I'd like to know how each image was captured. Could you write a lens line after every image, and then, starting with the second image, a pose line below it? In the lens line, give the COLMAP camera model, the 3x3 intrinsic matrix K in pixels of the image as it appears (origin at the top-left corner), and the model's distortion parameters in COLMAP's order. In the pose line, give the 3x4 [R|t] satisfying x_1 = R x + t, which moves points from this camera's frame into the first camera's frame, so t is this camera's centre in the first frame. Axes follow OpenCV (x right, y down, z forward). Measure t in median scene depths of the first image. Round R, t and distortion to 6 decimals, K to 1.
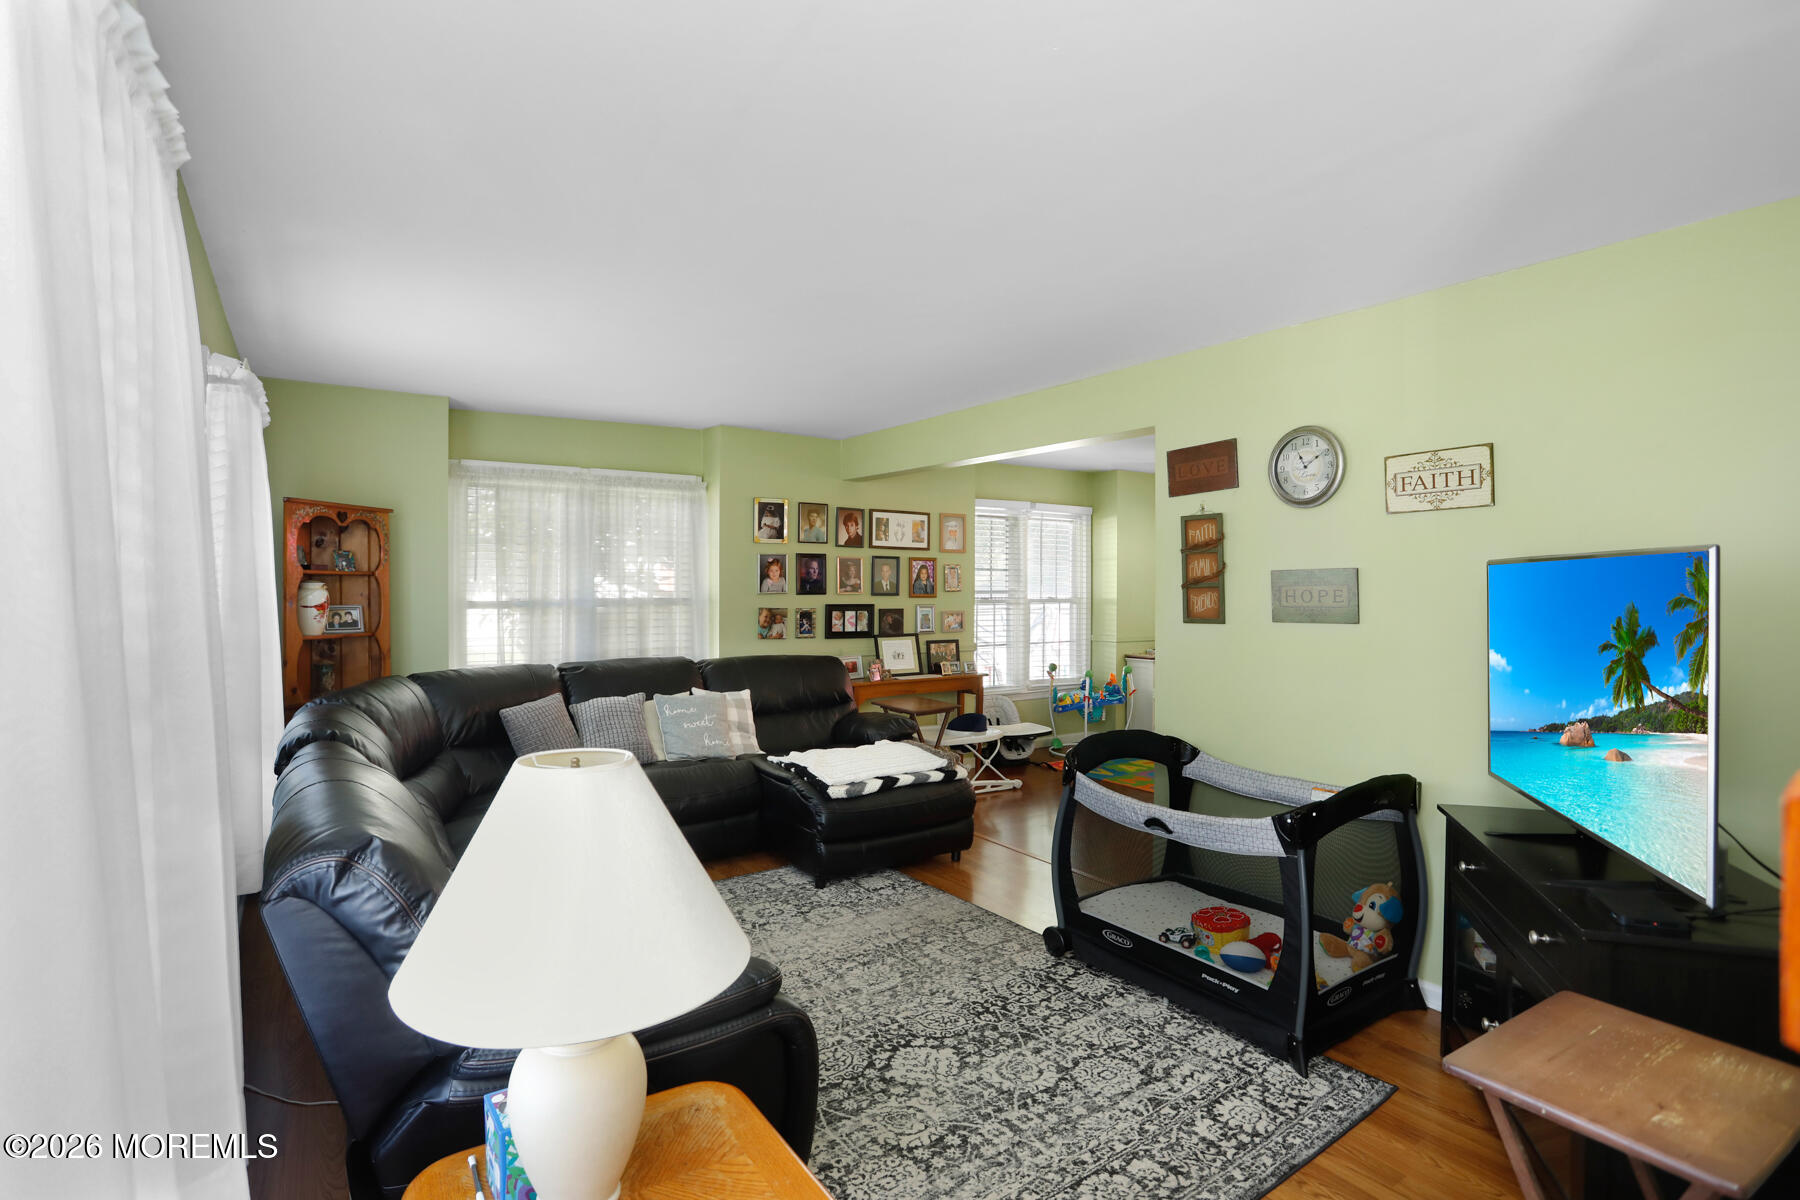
lens RADIAL K [[877.2, 0, 898.1], [0, 877.2, 605.4], [0, 0, 1]] dist [0.002481, 0.000496]
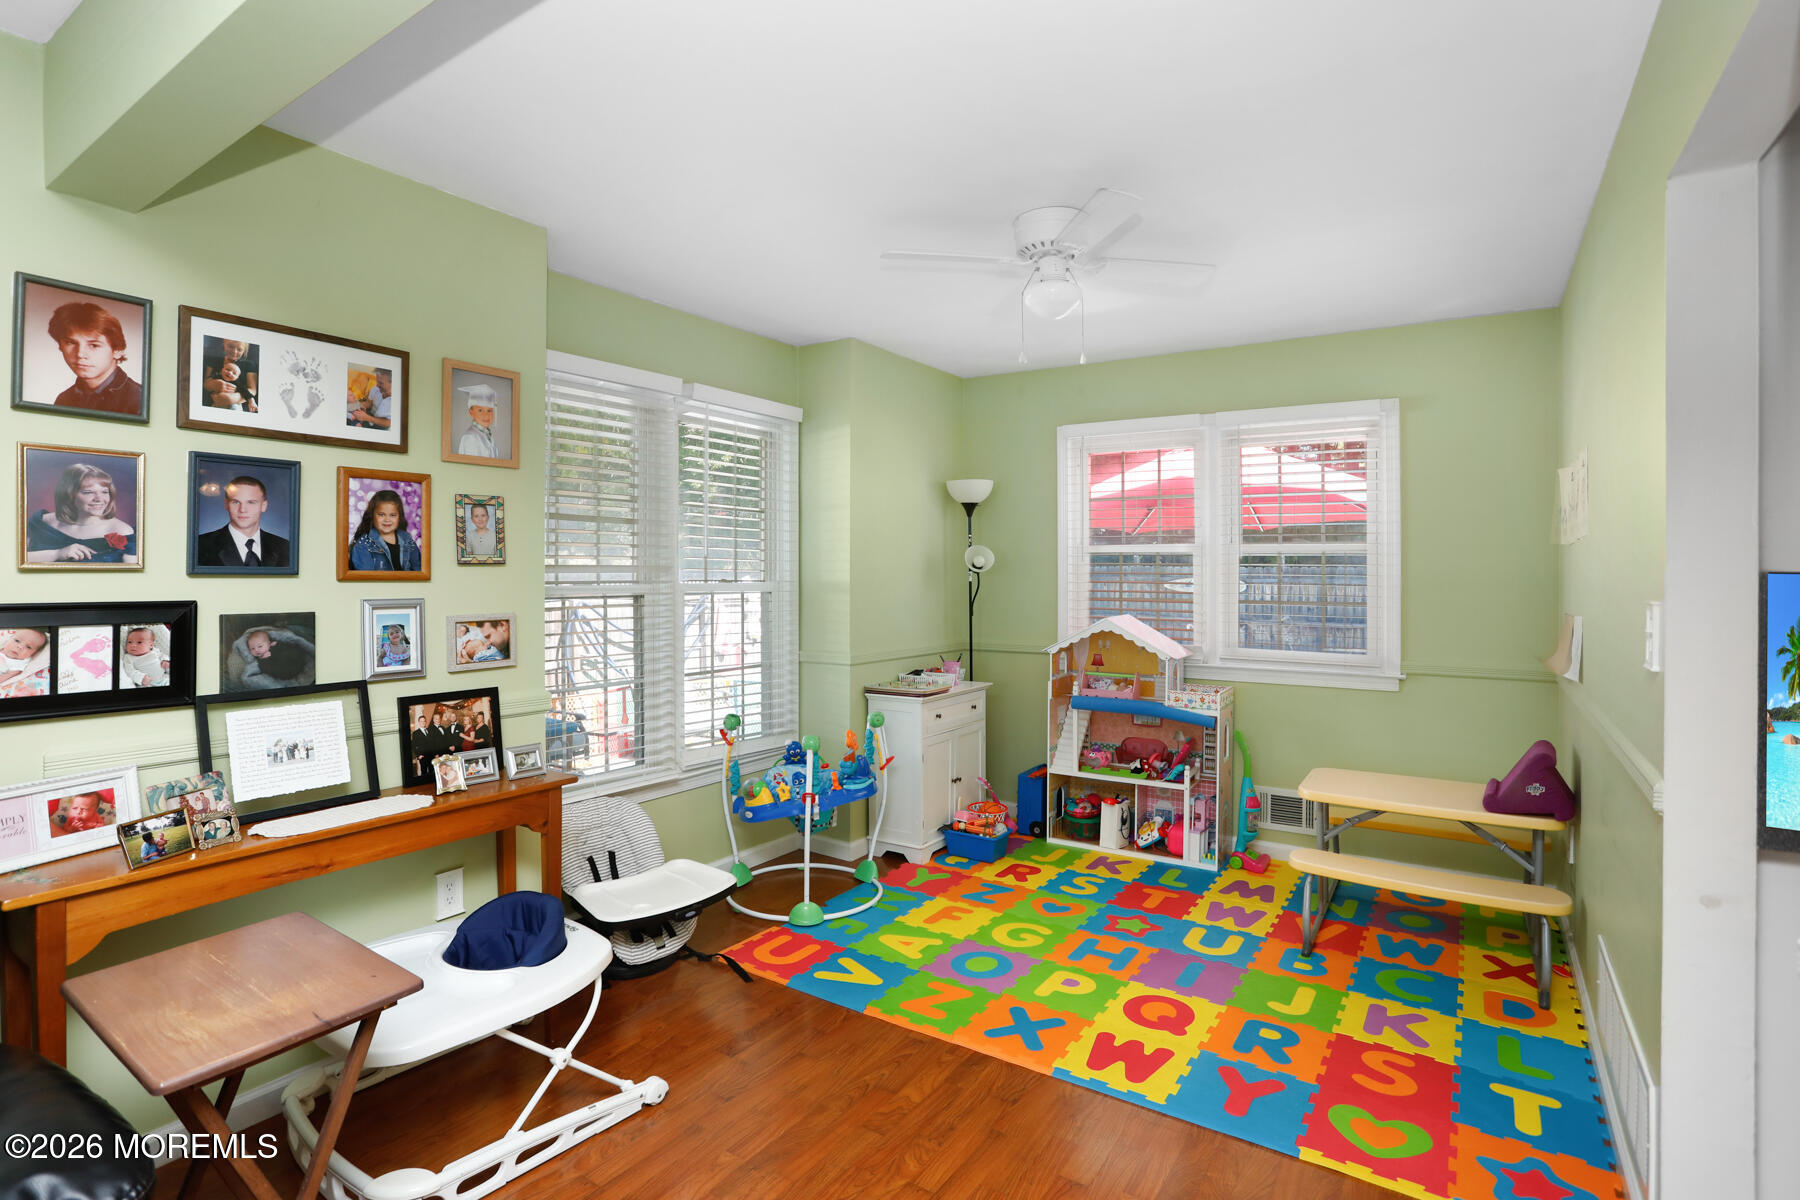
lens RADIAL K [[857.6, 0, 888.4], [0, 857.6, 589.5], [0, 0, 1]] dist [0.000267, 0.000020]
pose [[0.924197, -0.005306, 0.381879, 0.091423], [0.004585, 0.999986, 0.002800, -0.005775], [-0.381888, -0.000837, 0.924208, 0.636354]]
